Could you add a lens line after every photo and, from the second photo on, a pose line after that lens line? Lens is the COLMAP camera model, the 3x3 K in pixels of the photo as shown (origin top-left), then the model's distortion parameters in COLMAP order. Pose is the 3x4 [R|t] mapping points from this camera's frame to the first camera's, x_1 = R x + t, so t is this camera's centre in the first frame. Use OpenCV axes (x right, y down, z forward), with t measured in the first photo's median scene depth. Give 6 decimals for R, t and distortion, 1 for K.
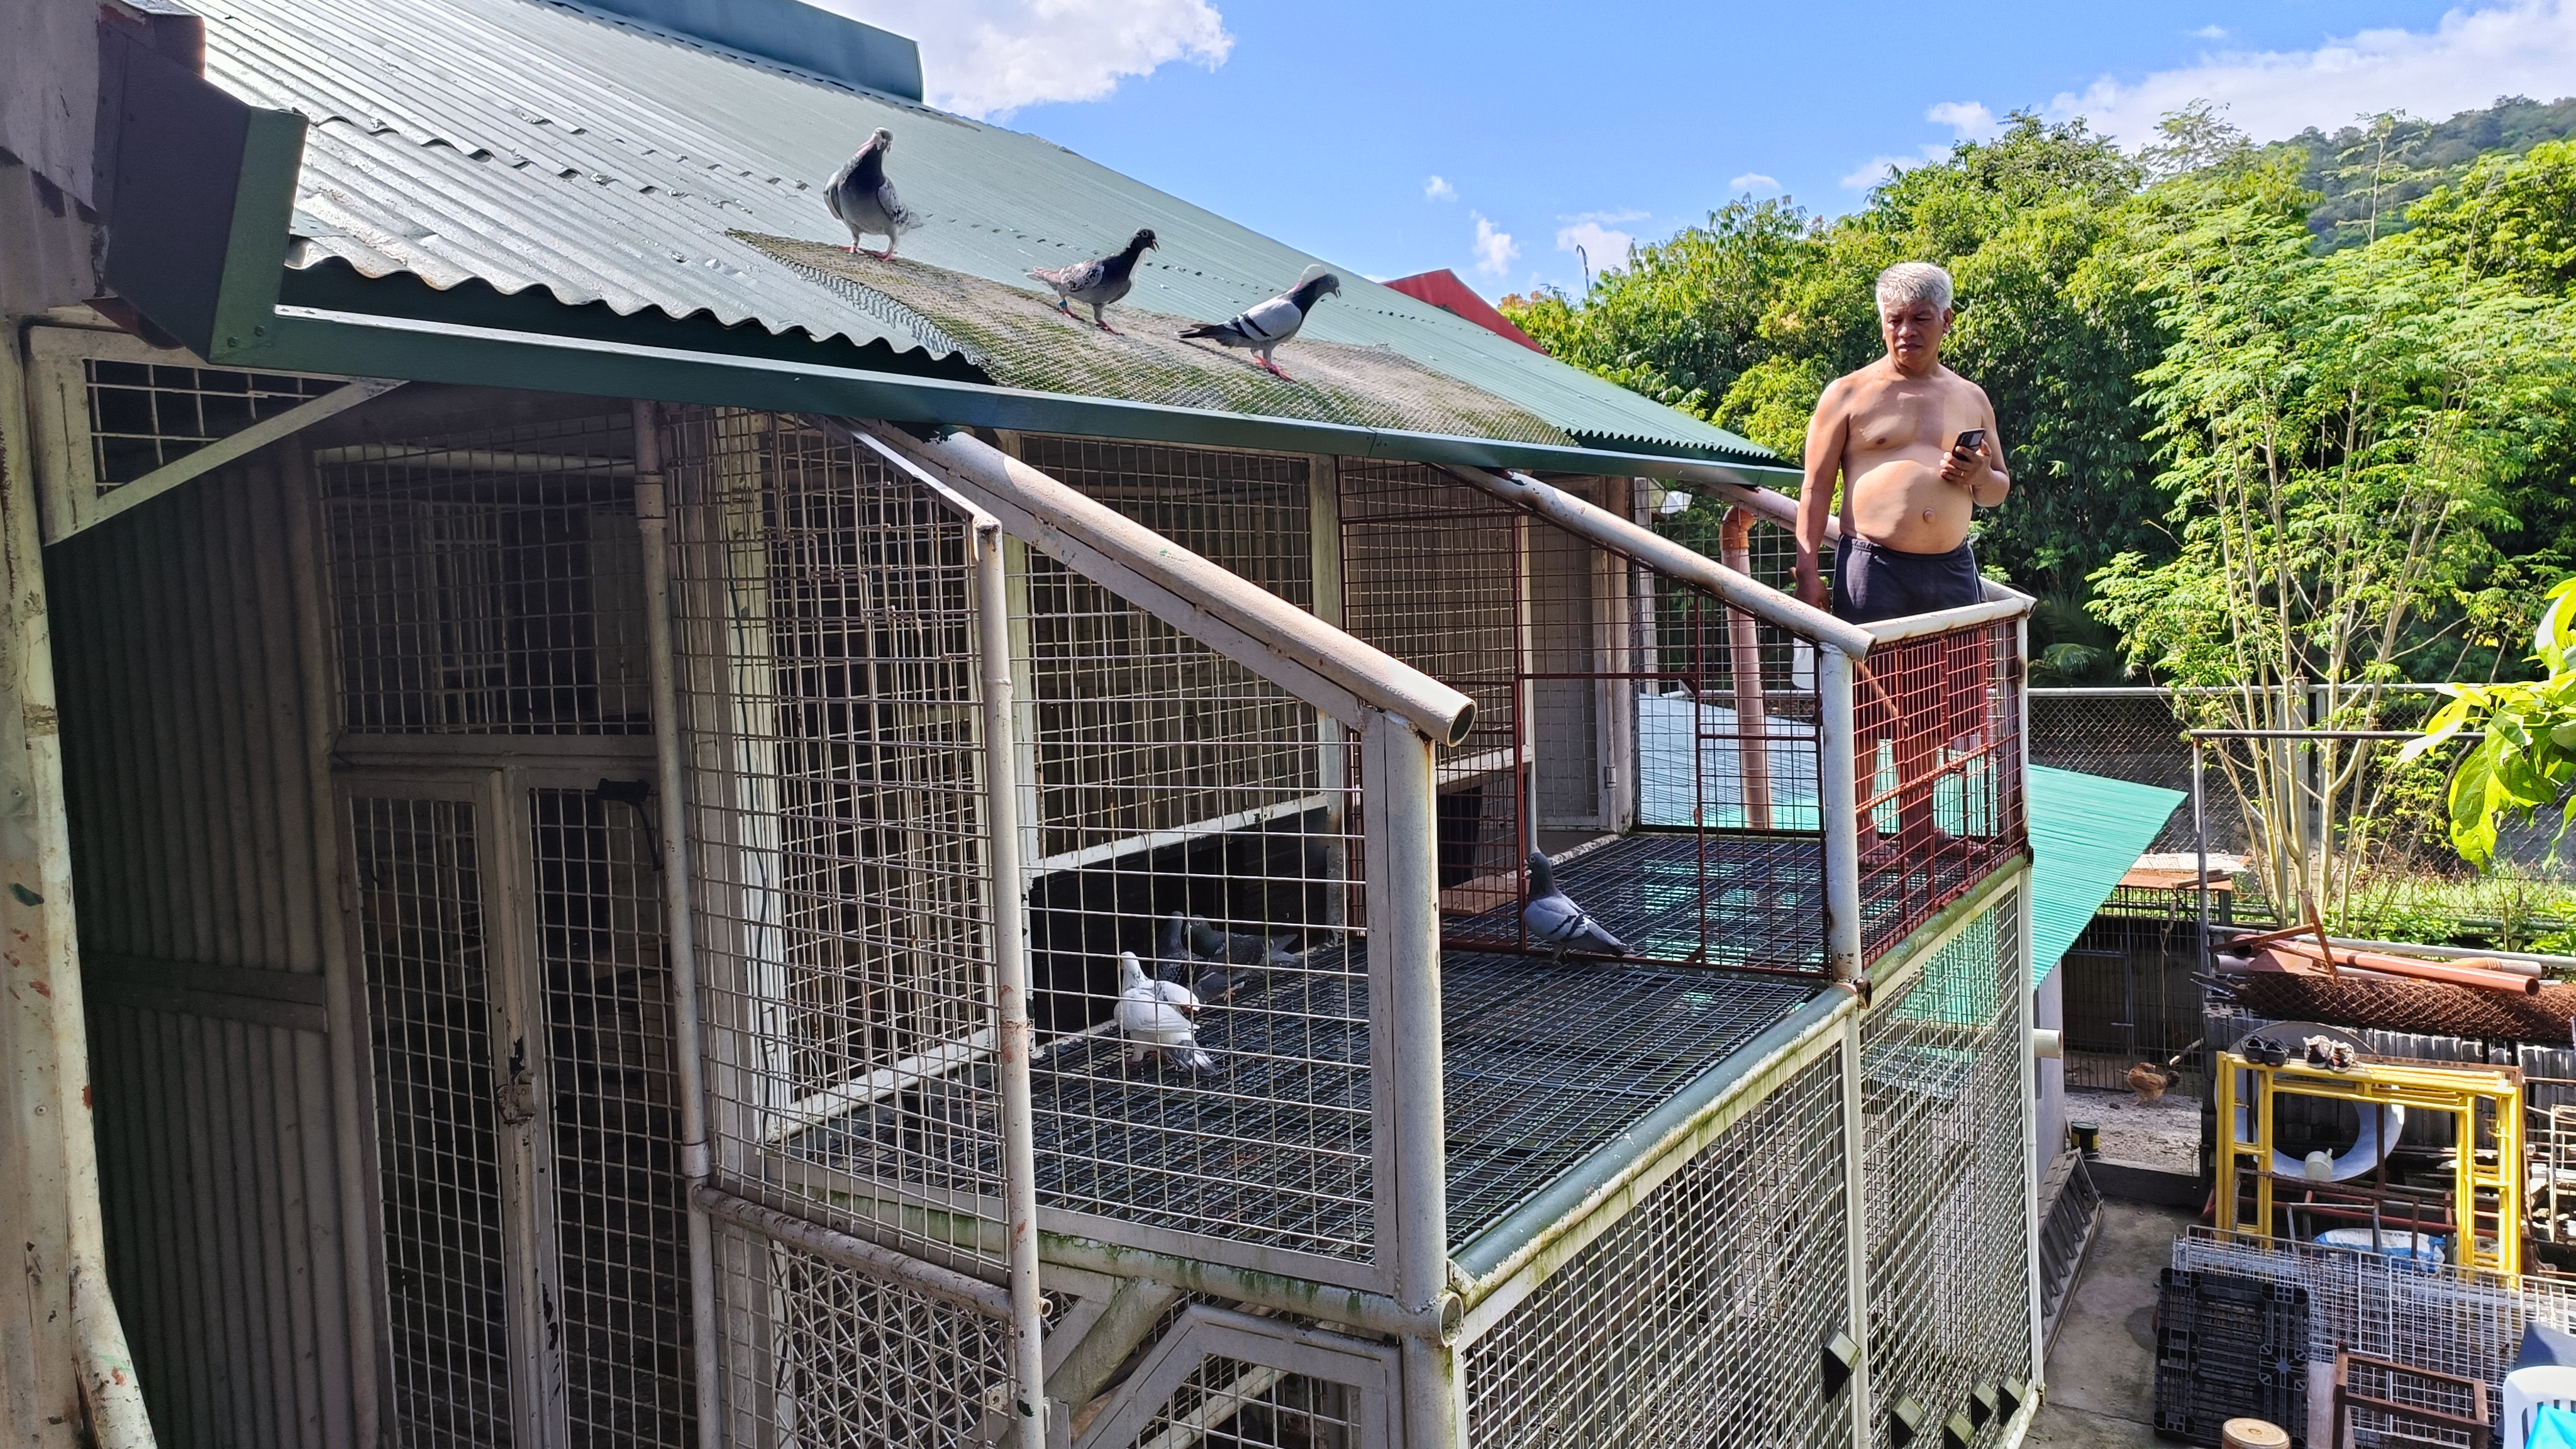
lens RADIAL K [[1788.6, 0, 1424.9], [0, 1788.6, 664.3], [0, 0, 1]] dist [0.056173, -0.000073]
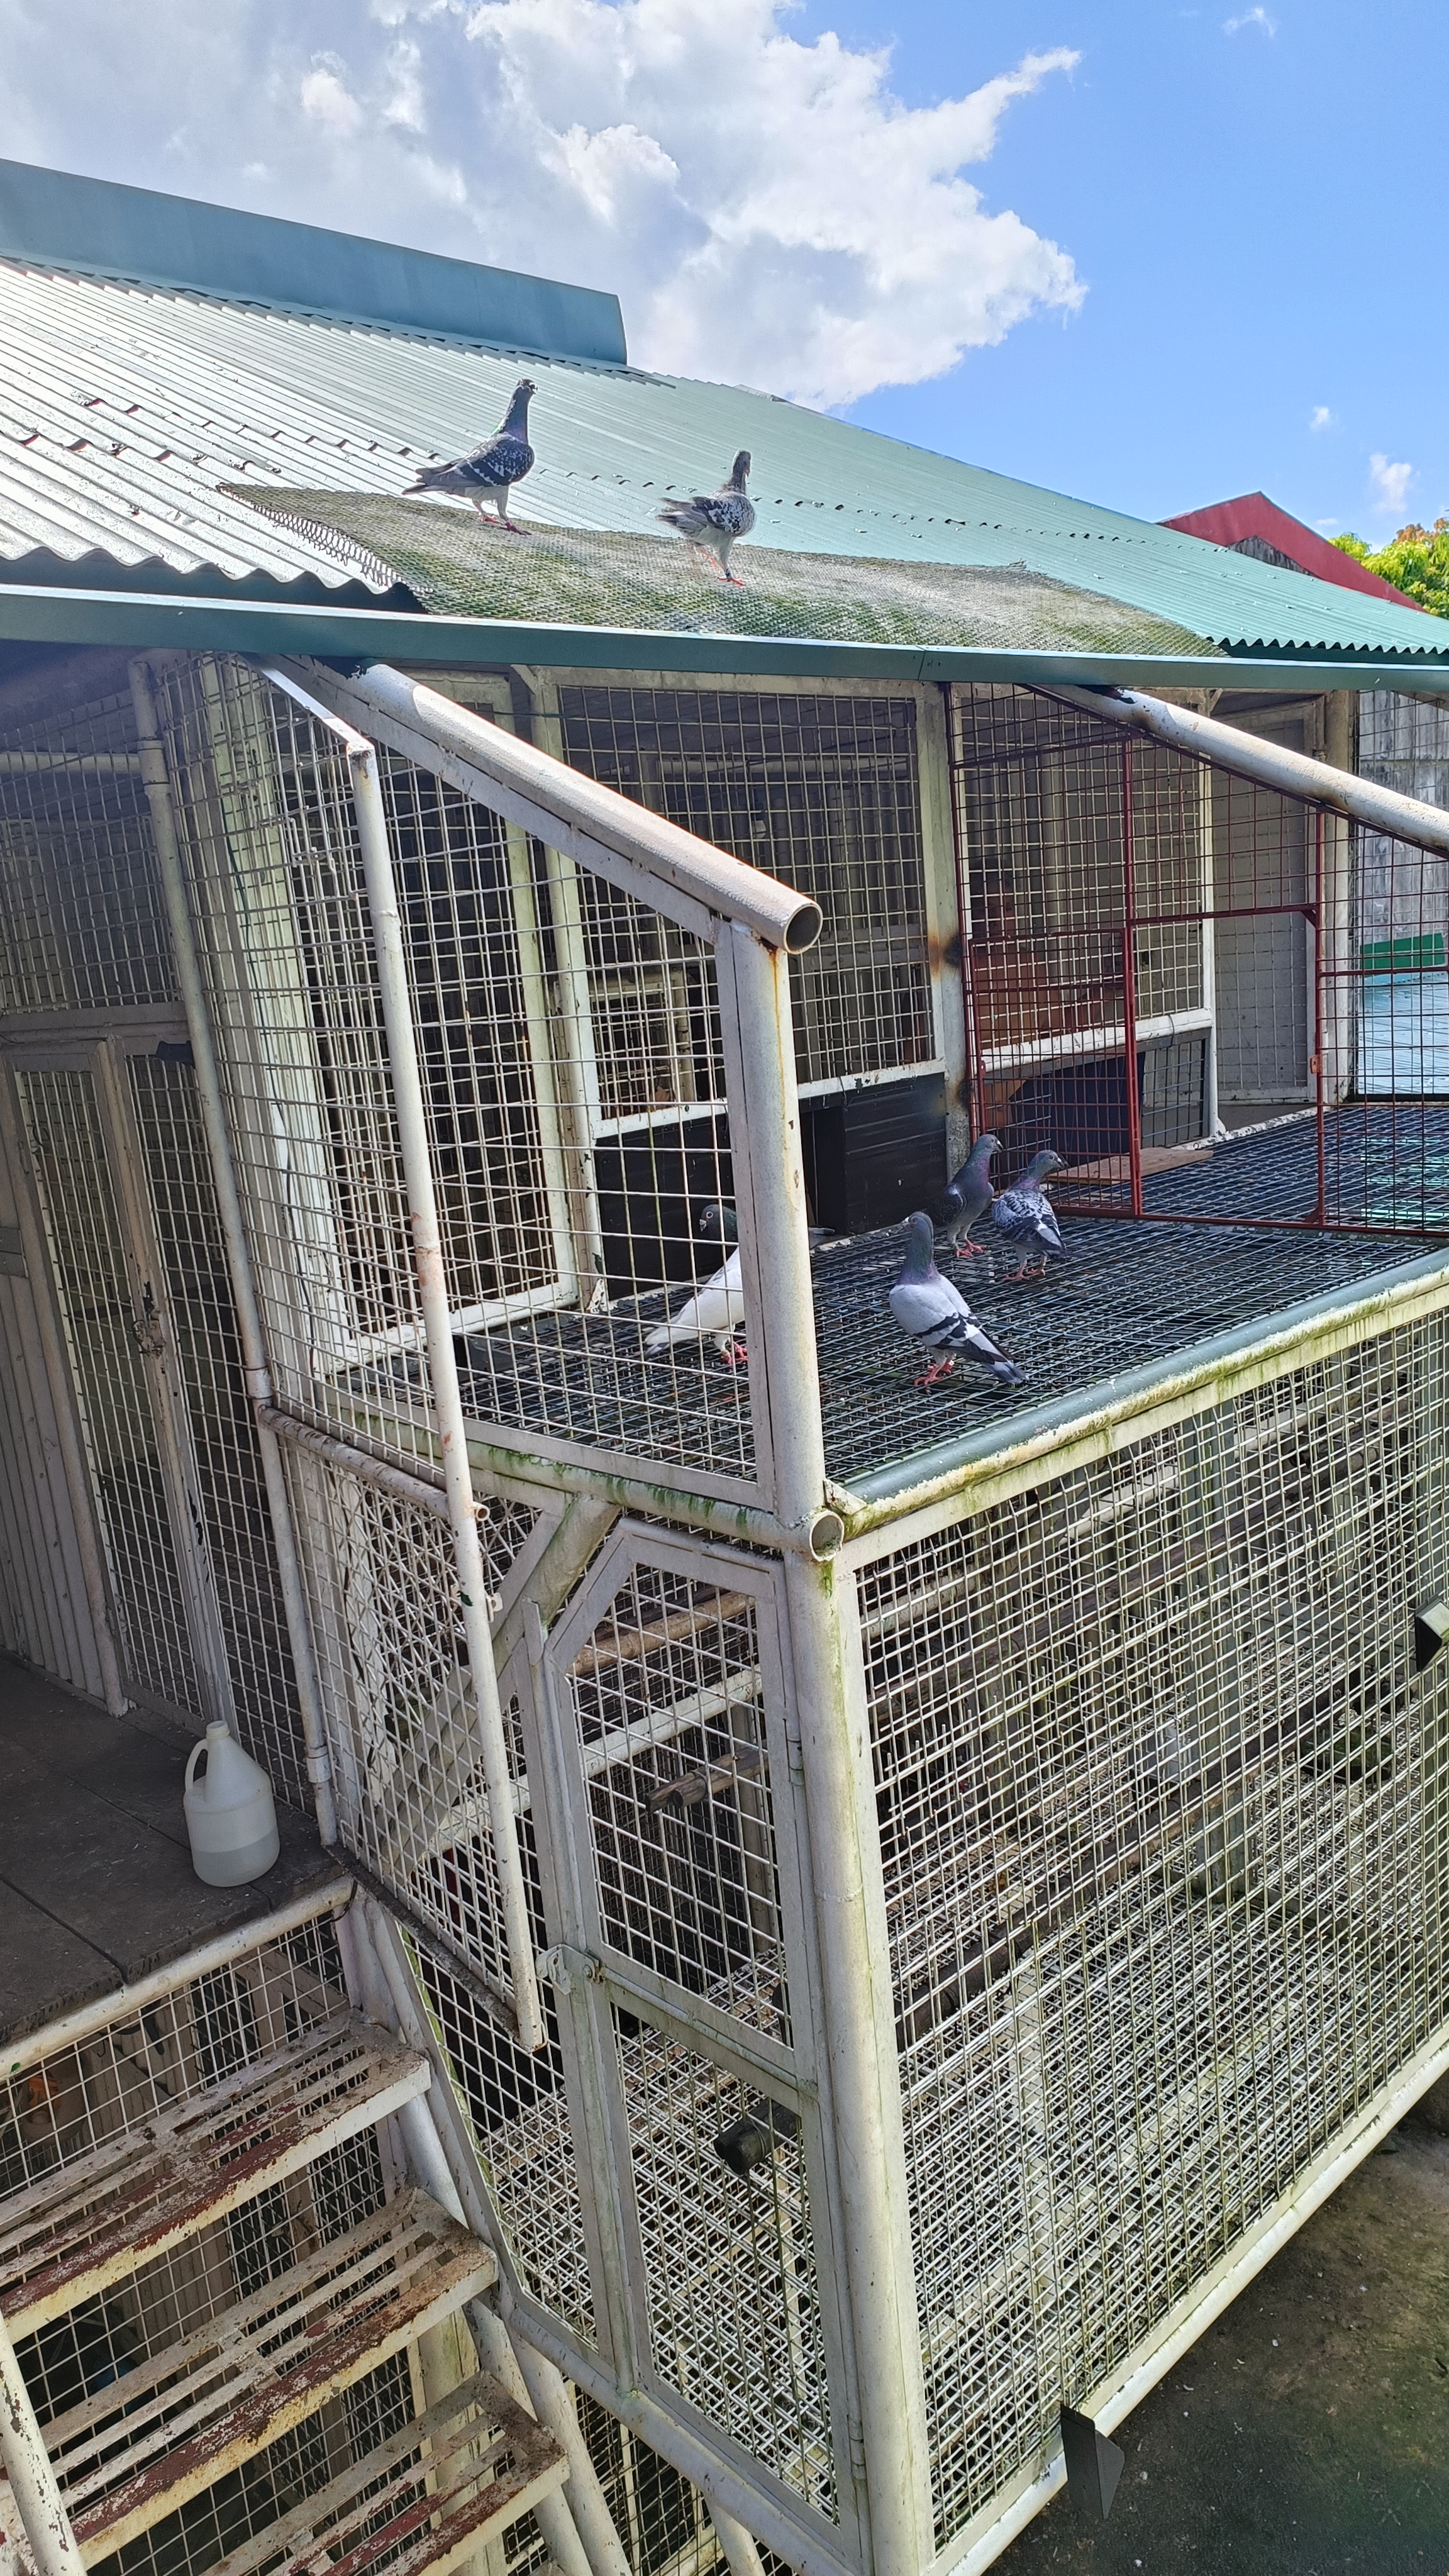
lens RADIAL K [[1788.6, 0, 724.5], [0, 1788.6, 1288.0], [0, 0, 1]] dist [0.056173, -0.000073]
pose [[0.960253, 0.005169, -0.279083, 0.171074], [0.044053, 0.984492, 0.169809, 0.040782], [0.275632, -0.175355, 0.945134, 0.049584]]
